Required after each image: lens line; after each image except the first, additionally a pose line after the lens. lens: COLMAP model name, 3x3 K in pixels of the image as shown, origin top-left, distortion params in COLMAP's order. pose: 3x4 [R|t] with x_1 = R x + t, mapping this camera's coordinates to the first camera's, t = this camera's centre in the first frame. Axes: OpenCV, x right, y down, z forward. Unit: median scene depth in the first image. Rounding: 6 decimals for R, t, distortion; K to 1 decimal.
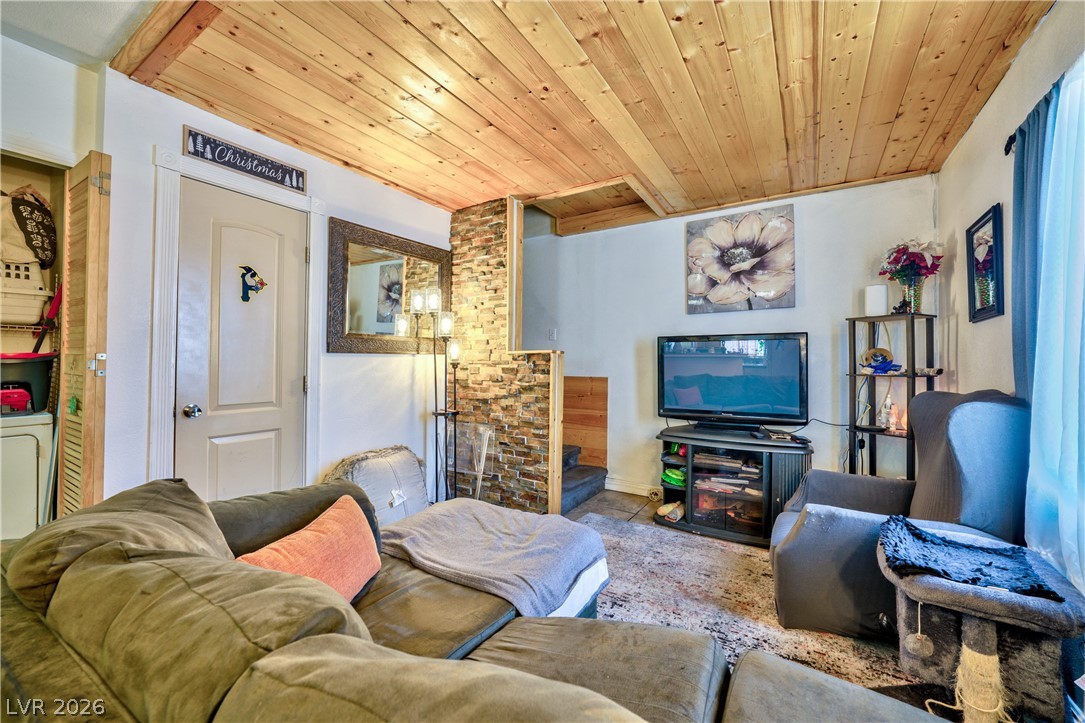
lens RADIAL K [[418.1, 0, 531.0], [0, 418.1, 359.6], [0, 0, 1]] dist [-0.010271, 0.000450]
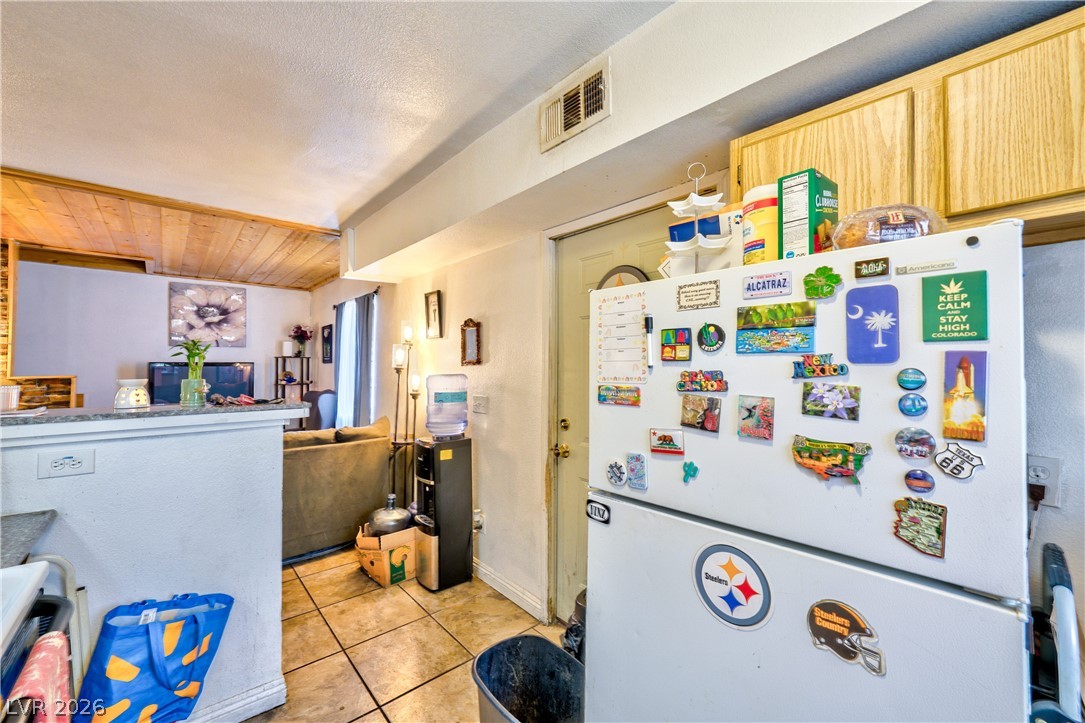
lens RADIAL K [[418.1, 0, 531.0], [0, 418.1, 359.6], [0, 0, 1]] dist [-0.010271, 0.000450]
pose [[0.276359, 0.011381, 0.960987, -0.725800], [-0.009000, 0.999917, -0.009254, -0.067712], [-0.961012, -0.006092, 0.276438, -0.652168]]
